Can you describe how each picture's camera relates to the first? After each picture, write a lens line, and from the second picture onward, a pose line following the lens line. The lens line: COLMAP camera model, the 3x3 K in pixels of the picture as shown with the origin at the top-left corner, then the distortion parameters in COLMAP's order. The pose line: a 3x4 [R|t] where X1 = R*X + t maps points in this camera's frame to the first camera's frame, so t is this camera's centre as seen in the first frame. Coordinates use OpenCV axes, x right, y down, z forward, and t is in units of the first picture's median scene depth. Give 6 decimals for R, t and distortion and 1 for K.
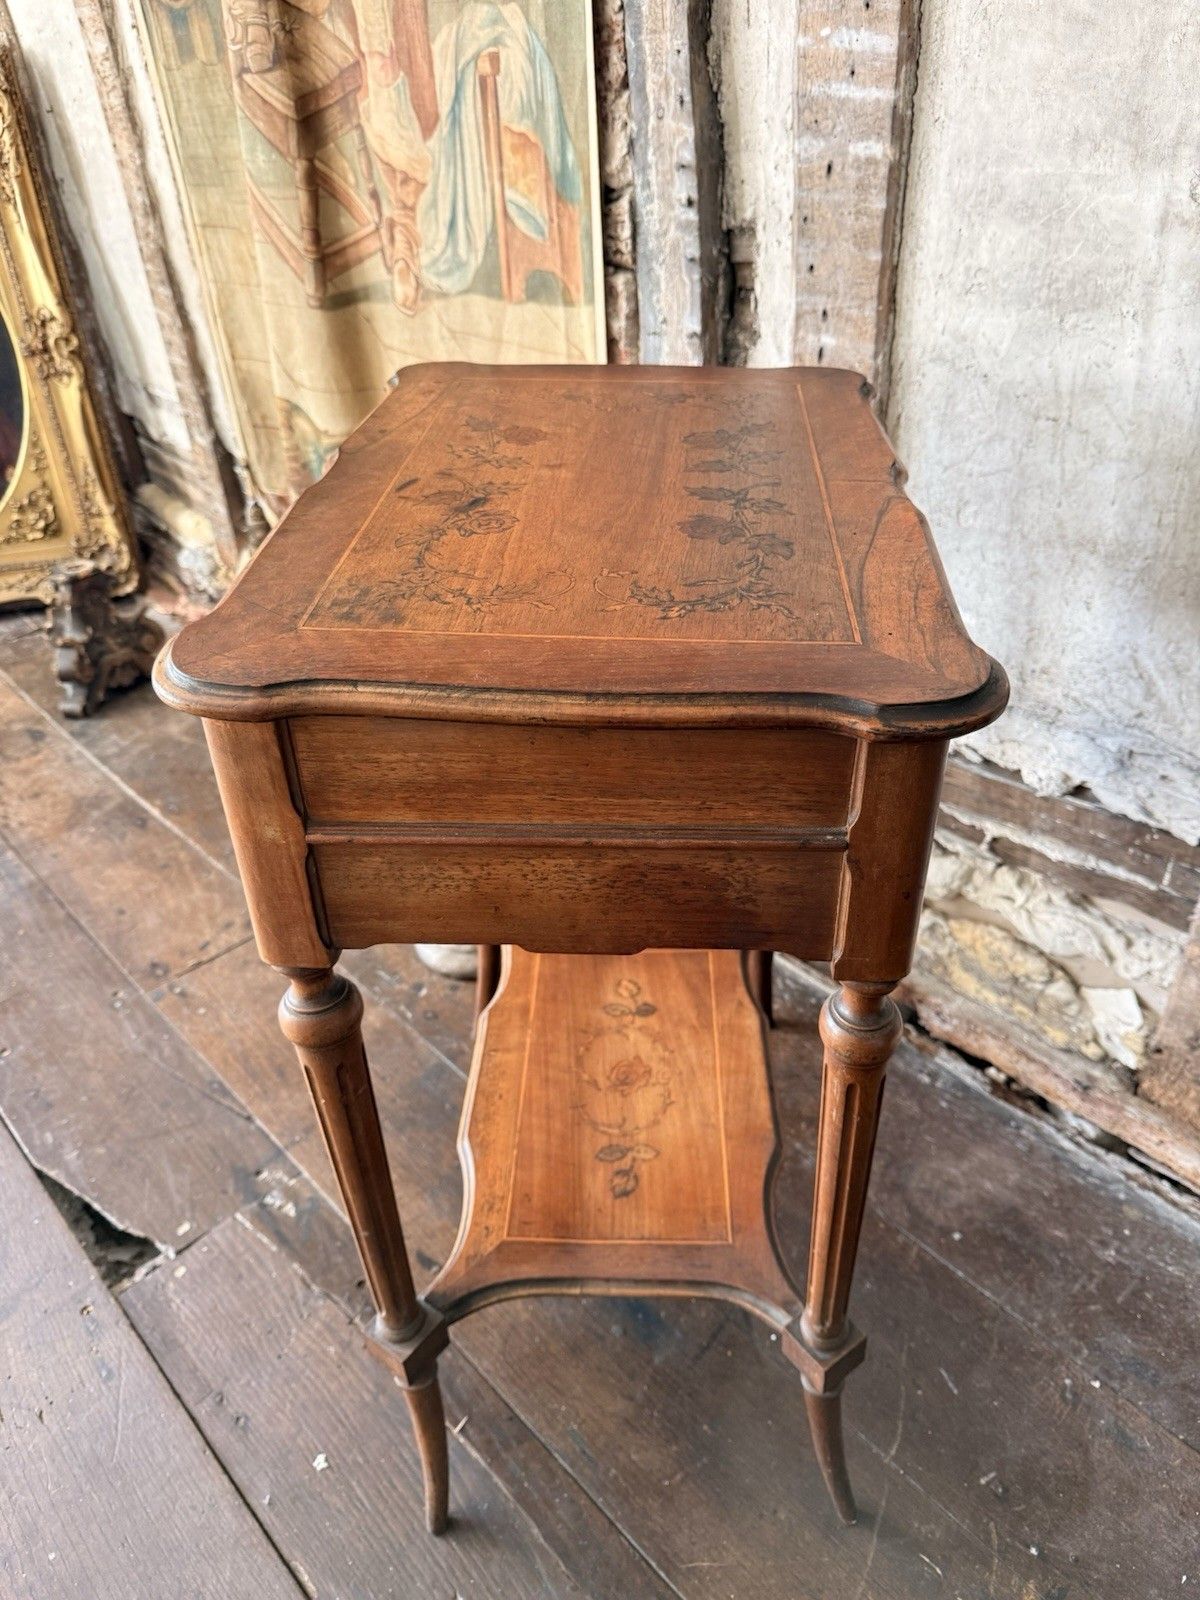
lens RADIAL K [[1178.5, 0, 584.7], [0, 1178.5, 803.7], [0, 0, 1]] dist [-0.026064, 0.005971]
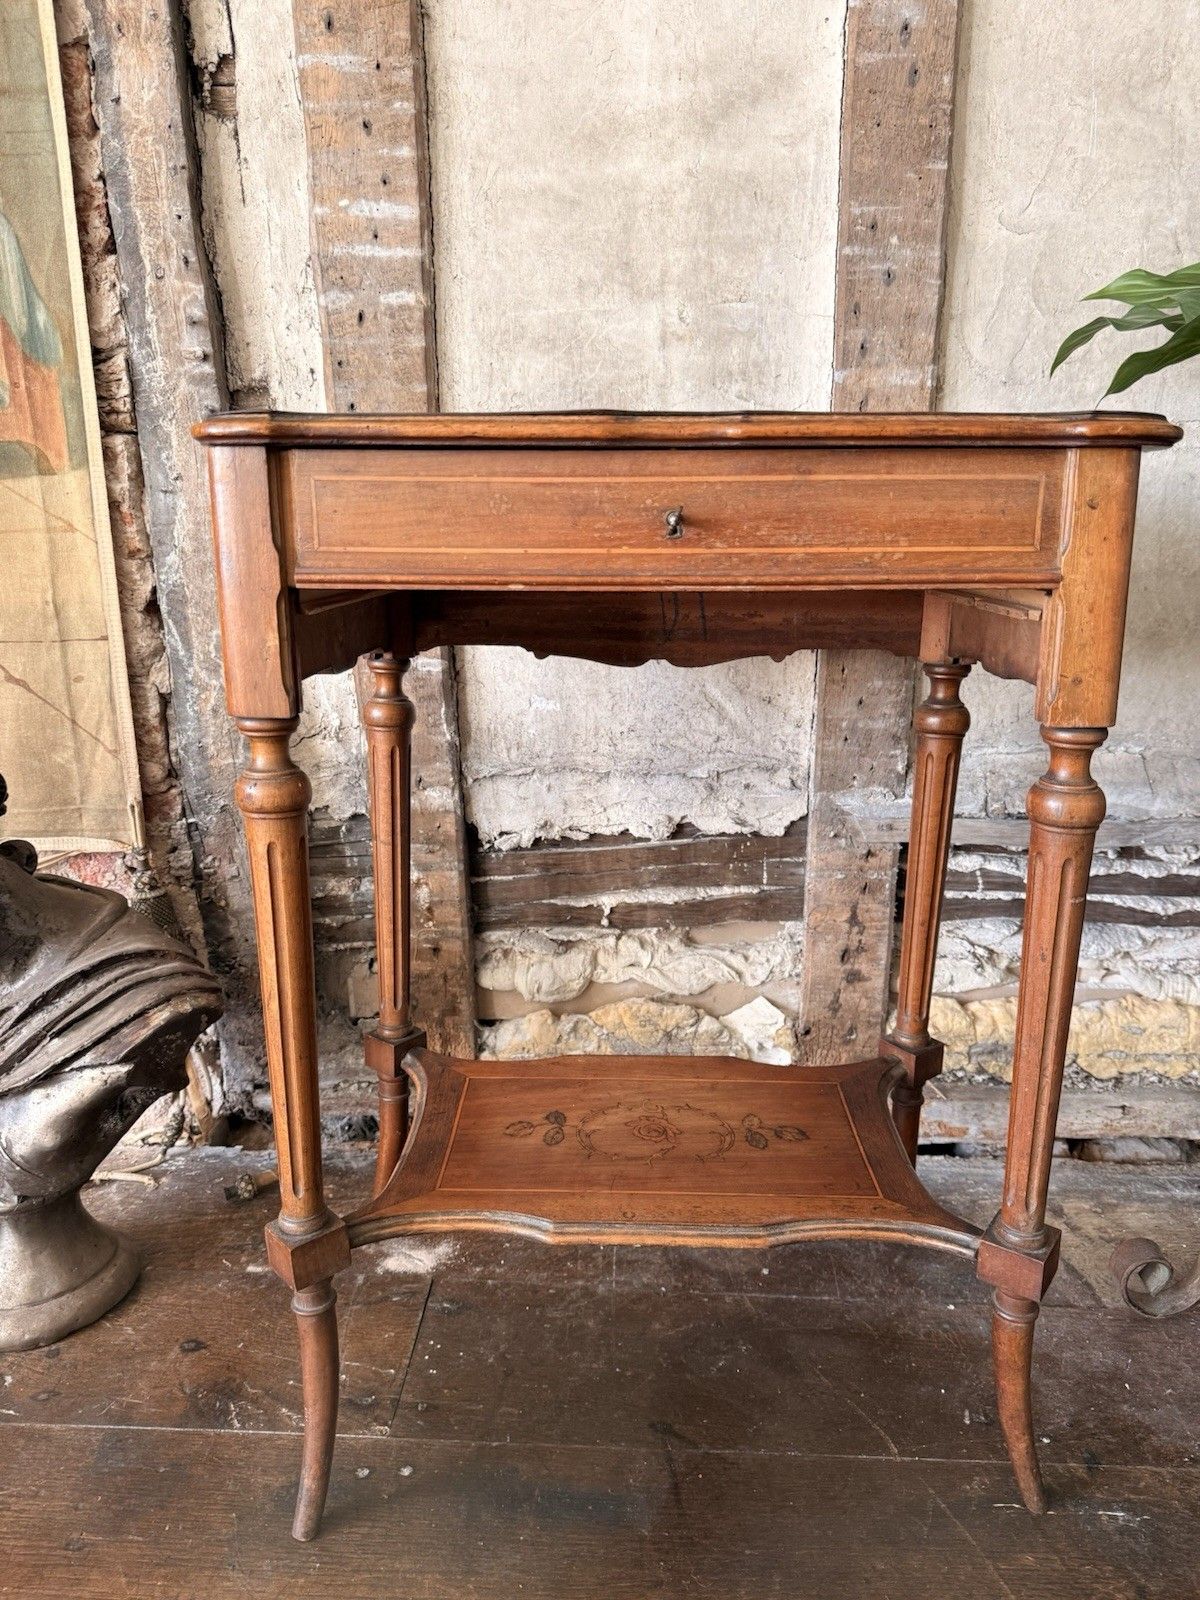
lens RADIAL K [[1162.3, 0, 597.1], [0, 1162.3, 799.4], [0, 0, 1]] dist [-0.010037, -0.012374]
pose [[0.706105, -0.137106, 0.694707, -0.435334], [0.378593, 0.902176, -0.206752, 0.174200], [-0.598400, 0.409000, 0.688938, 0.275359]]
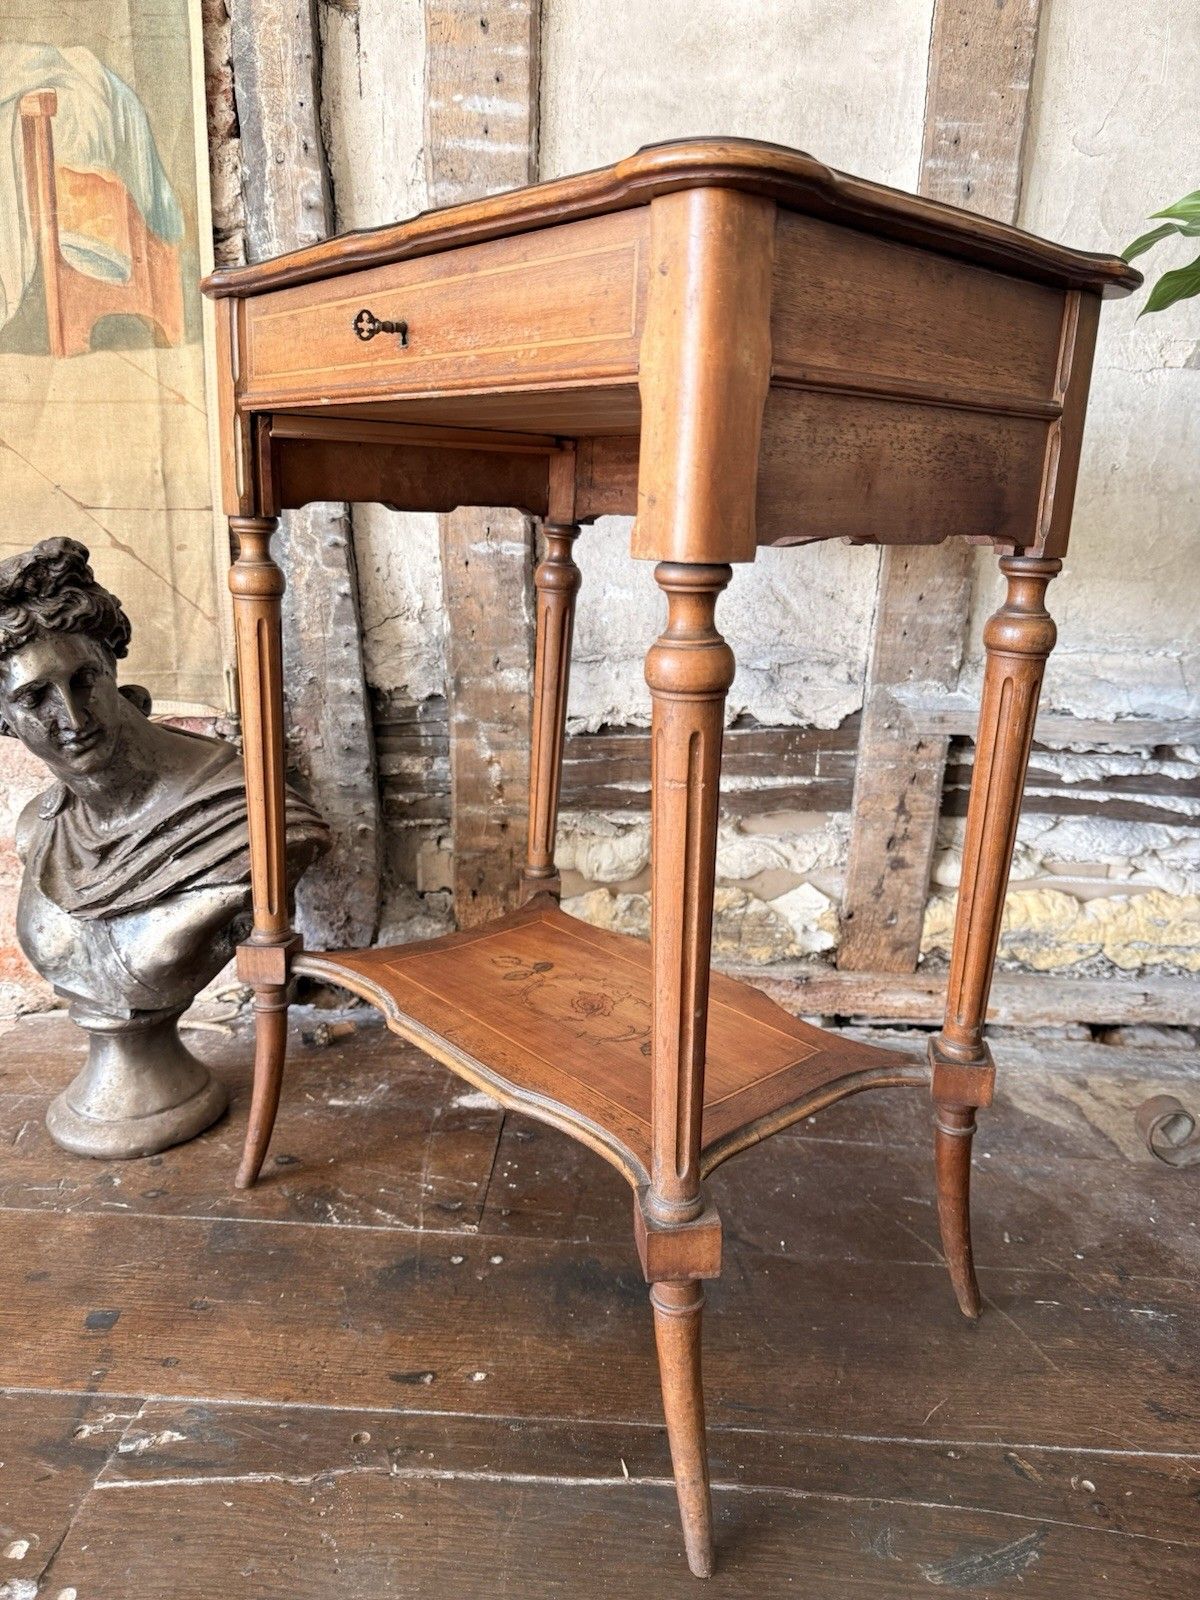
lens RADIAL K [[1162.3, 0, 596.1], [0, 1162.3, 807.0], [0, 0, 1]] dist [-0.010037, -0.012374]
pose [[0.703346, -0.124585, 0.699845, -0.556758], [0.347567, 0.919084, -0.185692, 0.255871], [-0.620082, 0.373849, 0.689735, 0.321013]]
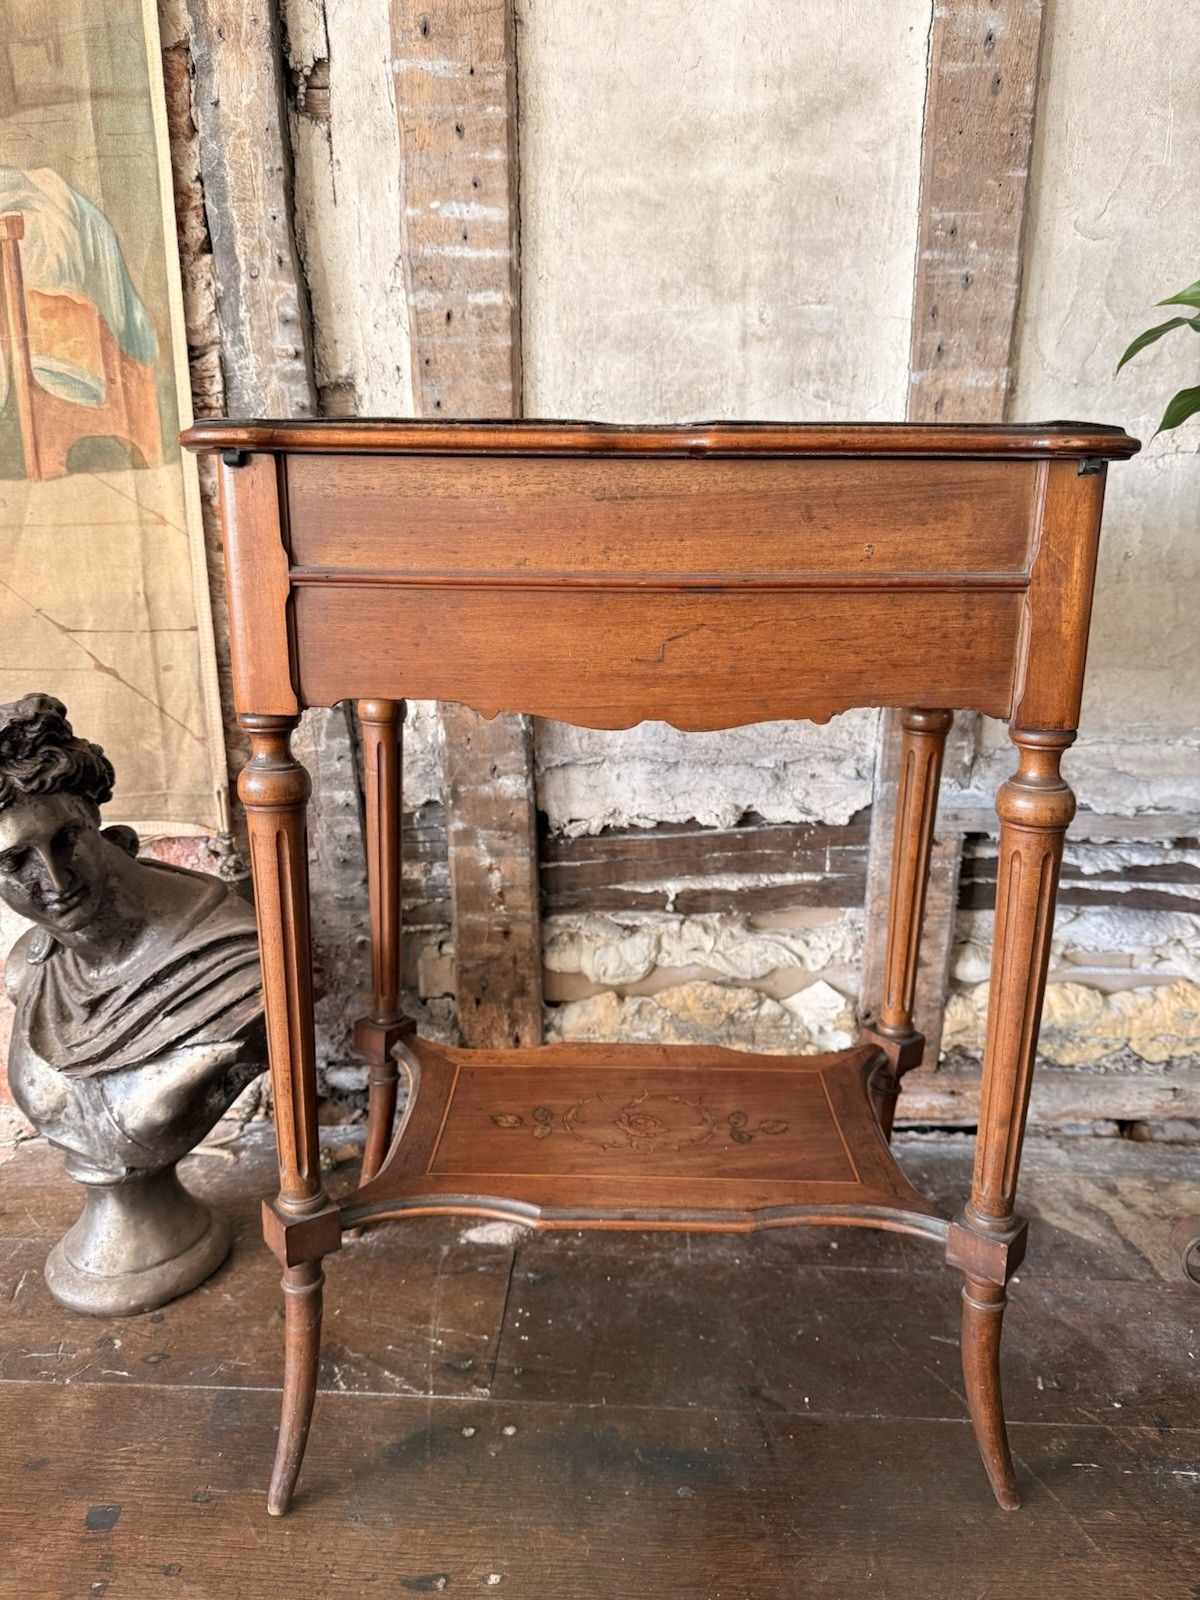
lens RADIAL K [[1162.3, 0, 589.2], [0, 1162.3, 800.7], [0, 0, 1]] dist [-0.010037, -0.012374]
pose [[0.708352, -0.143492, 0.691120, -0.512707], [0.372652, 0.907570, -0.193511, 0.146765], [-0.599473, 0.394621, 0.696352, 0.297734]]
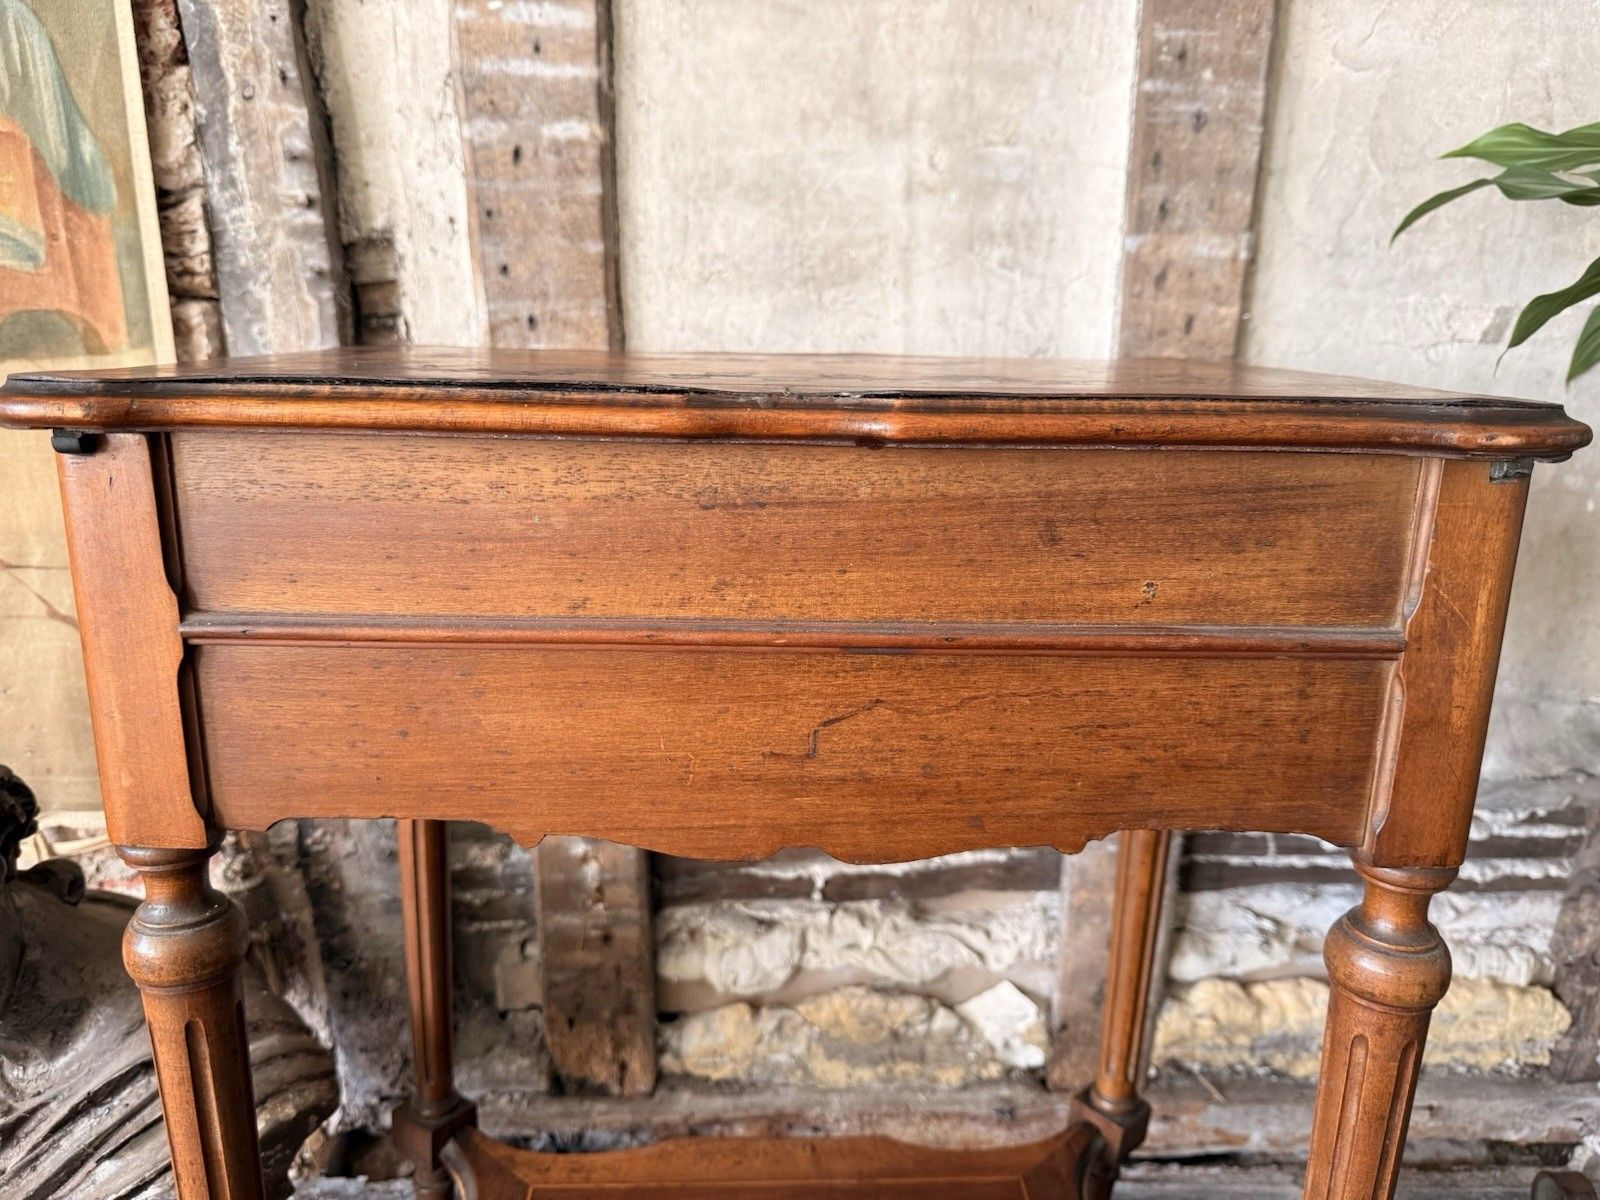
lens RADIAL K [[1162.3, 0, 794.3], [0, 1162.3, 600.9], [0, 0, 1]] dist [-0.010037, -0.012374]
pose [[0.665051, -0.148132, 0.731959, -0.304968], [0.389386, 0.905135, -0.170614, -0.024150], [-0.637248, 0.398481, 0.659642, 0.417423]]
